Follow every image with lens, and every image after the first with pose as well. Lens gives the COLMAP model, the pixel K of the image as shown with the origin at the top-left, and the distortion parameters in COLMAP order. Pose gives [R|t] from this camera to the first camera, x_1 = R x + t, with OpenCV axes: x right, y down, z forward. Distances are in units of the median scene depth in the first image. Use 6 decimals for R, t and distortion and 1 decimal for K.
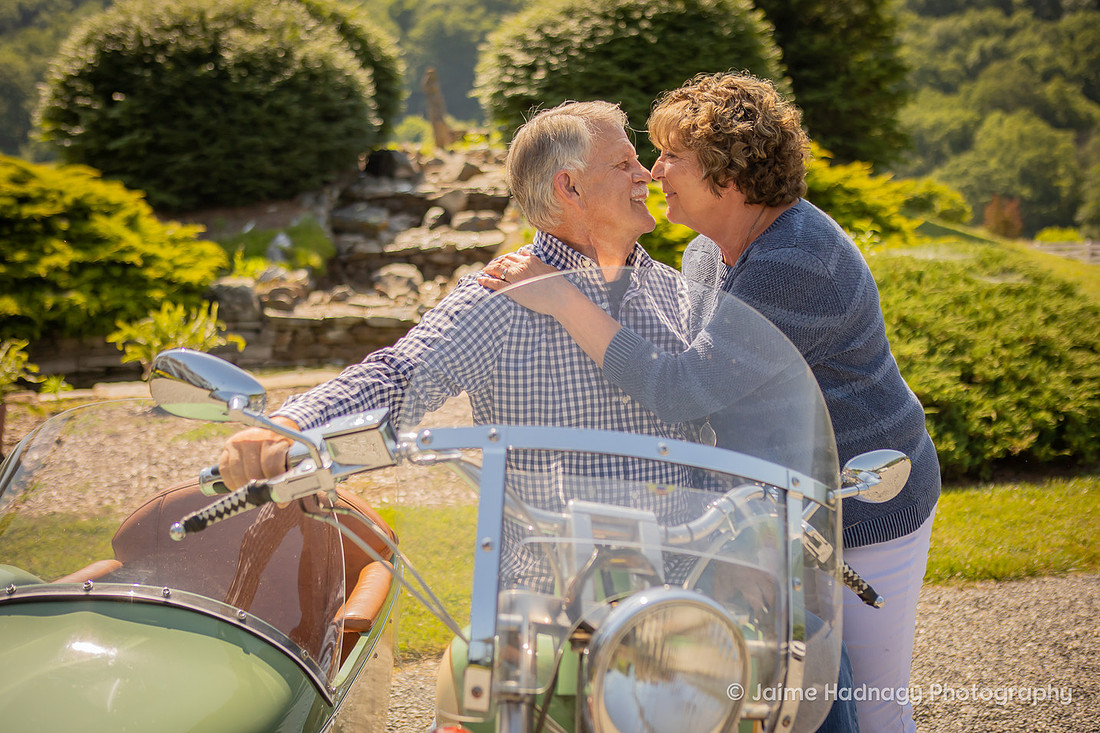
lens RADIAL K [[1332.9, 0, 552.8], [0, 1332.9, 364.1], [0, 0, 1]] dist [-0.021541, 0.075606]
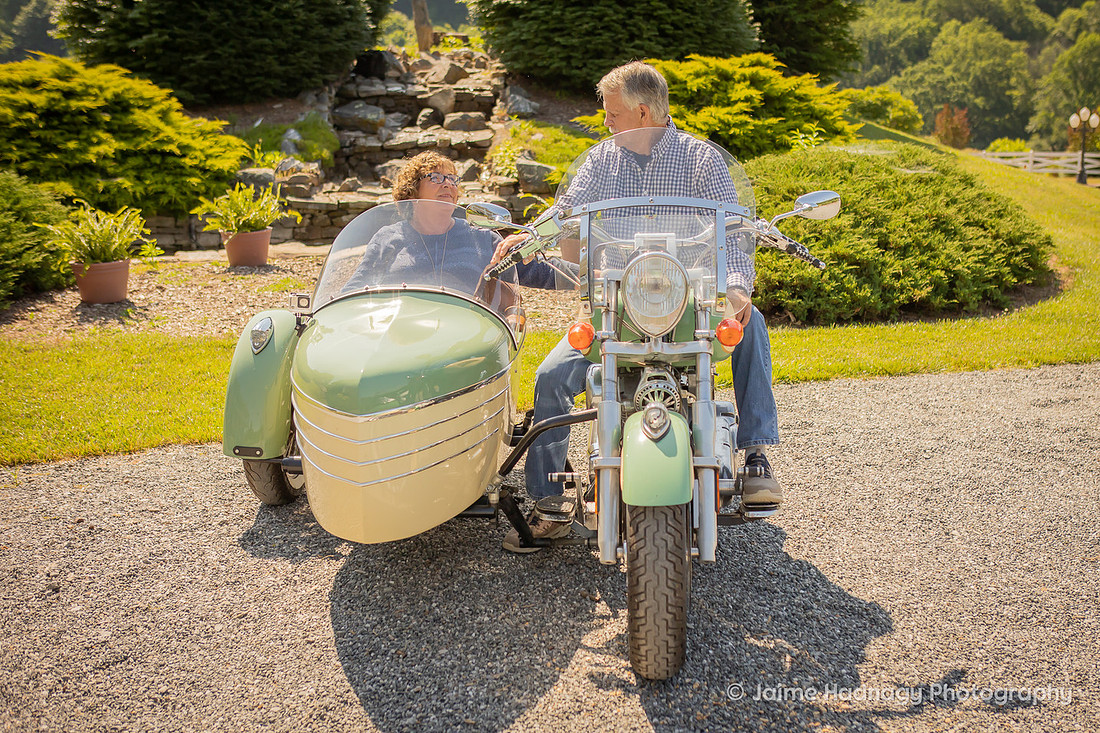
lens RADIAL K [[1378.1, 0, 607.0], [0, 1378.1, 377.4], [0, 0, 1]] dist [-0.048966, 0.112998]
pose [[0.997079, 0.000683, 0.076372, -0.029057], [-0.006389, 0.997202, 0.074487, 0.020205], [-0.076107, -0.074757, 0.994293, -0.157253]]
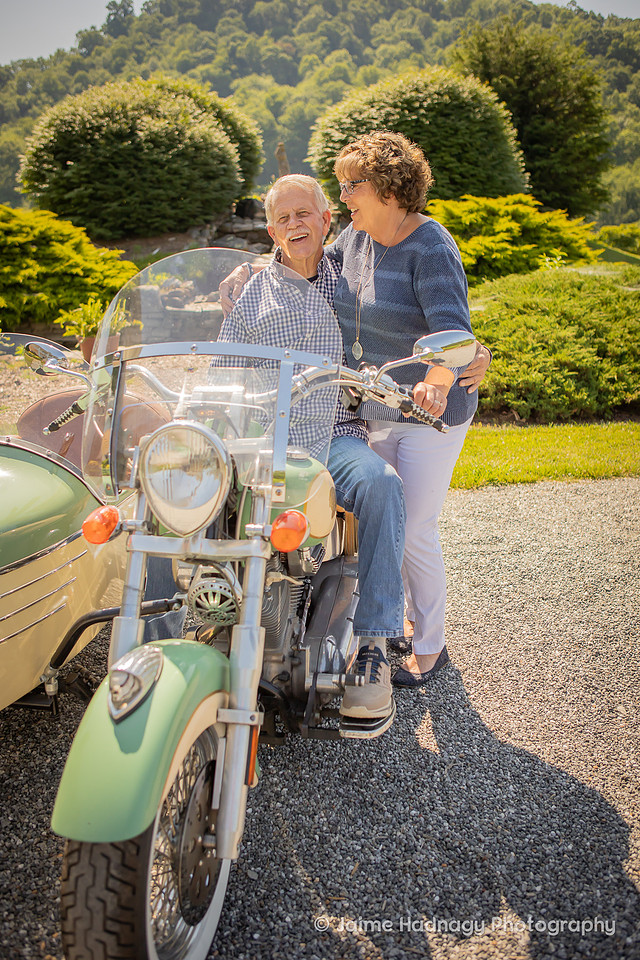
lens RADIAL K [[889.9, 0, 316.2], [0, 889.9, 483.3], [0, 0, 1]] dist [-0.085661, 0.124441]
pose [[0.997576, 0.024379, -0.065182, 0.026335], [-0.014409, 0.988691, 0.149271, 0.005963], [0.068084, -0.147970, 0.986646, -0.020297]]
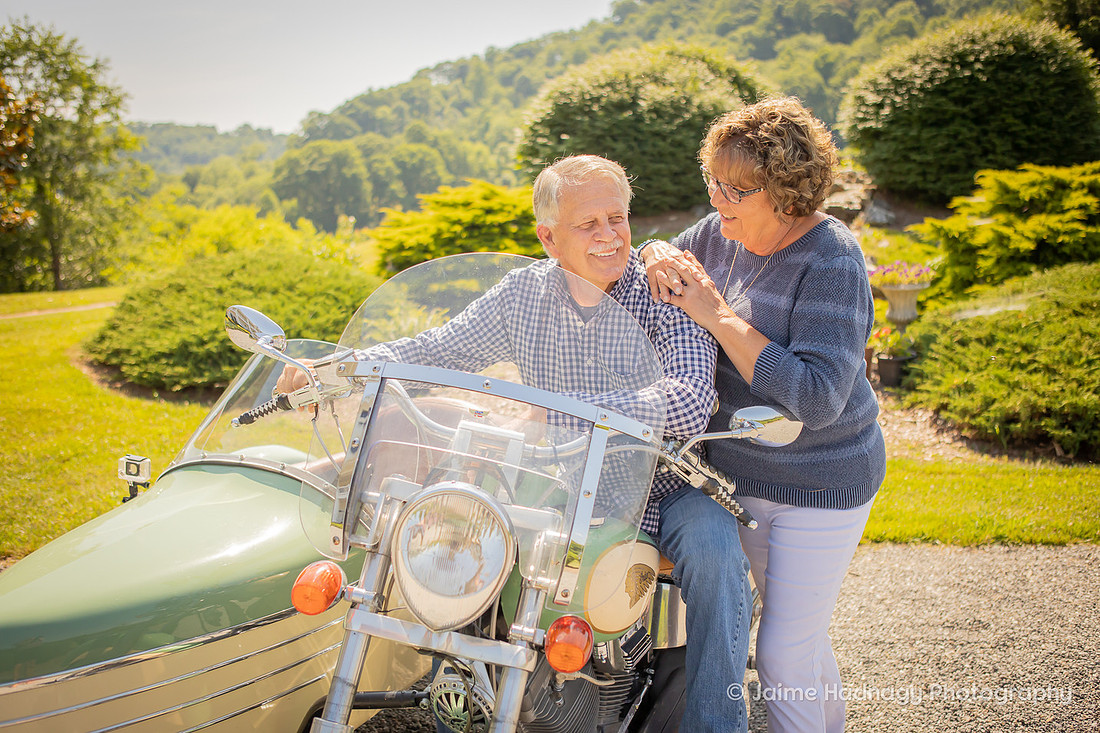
lens RADIAL K [[1019.7, 0, 547.1], [0, 1019.7, 369.4], [0, 0, 1]] dist [-0.085661, 0.124441]
pose [[0.928948, 0.054986, -0.366104, 0.055440], [-0.043616, 0.998277, 0.039262, 0.000308], [0.367631, -0.020505, 0.929745, 0.005054]]
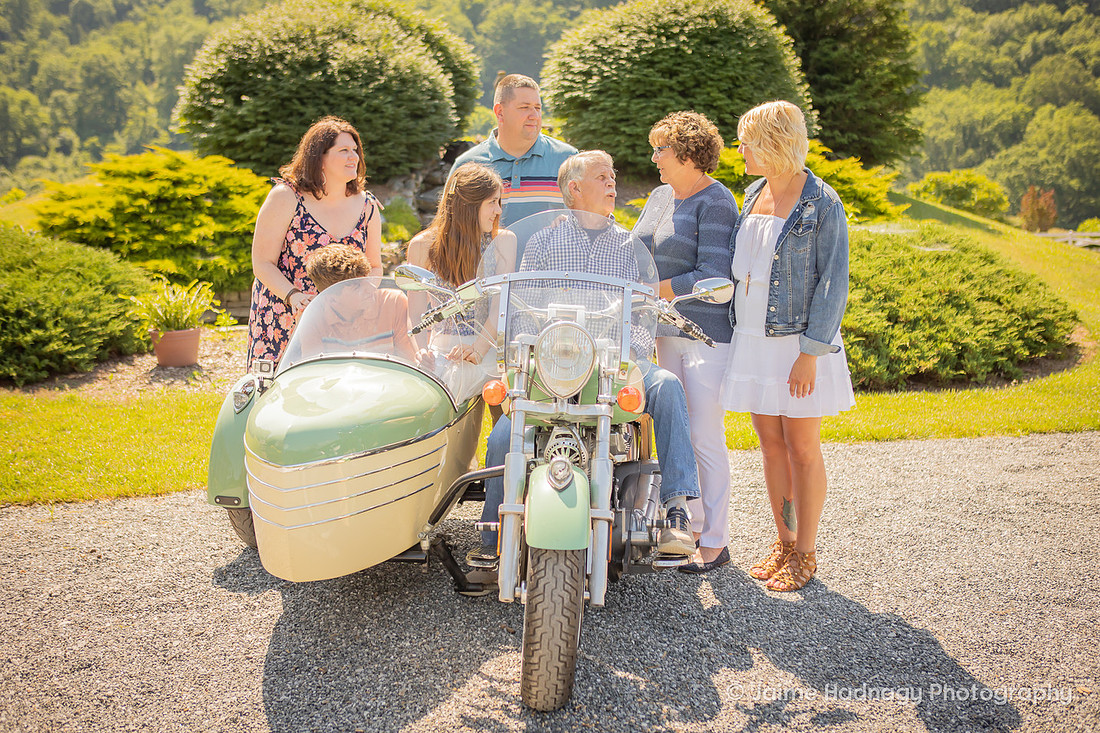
lens RADIAL K [[1314.0, 0, 550.0], [0, 1314.0, 366.5], [0, 0, 1]] dist [-0.037346, 0.065104]
pose [[0.998671, 0.014355, -0.049494, 0.013202], [-0.013687, 0.999811, 0.013810, 0.022548], [0.049683, -0.013114, 0.998679, -0.175379]]
